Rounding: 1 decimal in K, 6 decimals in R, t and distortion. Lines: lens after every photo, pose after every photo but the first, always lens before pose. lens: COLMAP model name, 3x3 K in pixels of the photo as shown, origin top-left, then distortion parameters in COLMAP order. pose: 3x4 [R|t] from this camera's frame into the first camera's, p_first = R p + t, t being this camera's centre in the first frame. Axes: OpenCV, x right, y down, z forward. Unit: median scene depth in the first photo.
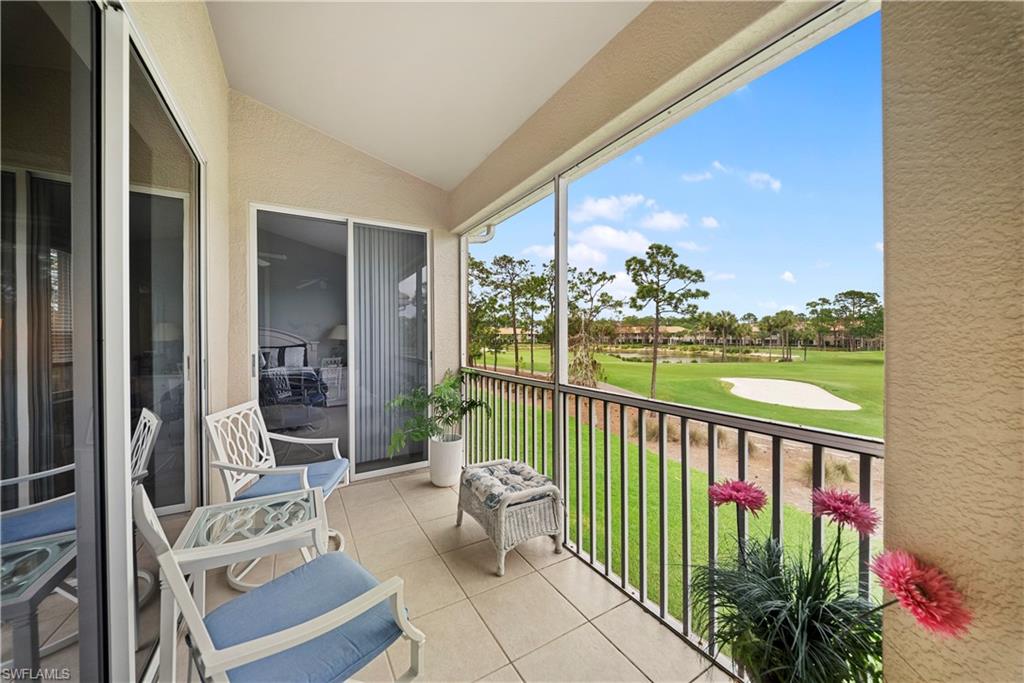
lens RADIAL K [[362.3, 0, 508.6], [0, 362.3, 338.9], [0, 0, 1]] dist [0.006656, -0.003683]
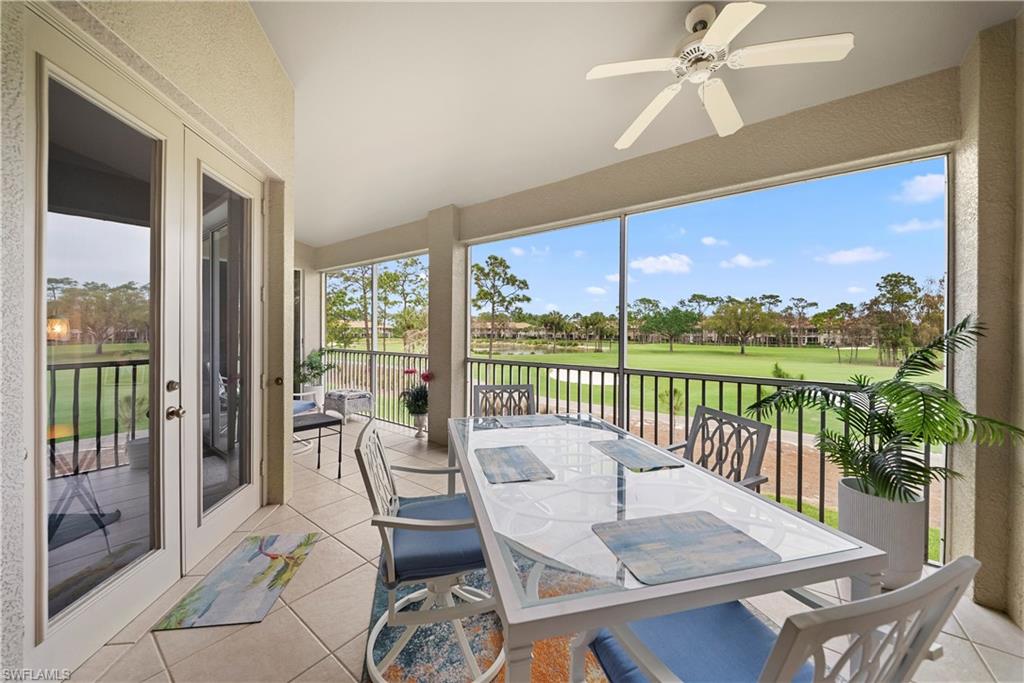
lens RADIAL K [[362.3, 0, 525.5], [0, 362.3, 328.6], [0, 0, 1]] dist [0.006656, -0.003683]
pose [[0.910680, 0.013321, 0.412898, 0.005971], [-0.007981, 0.999861, -0.014656, 0.000157], [-0.413036, 0.010052, 0.910659, -0.146669]]
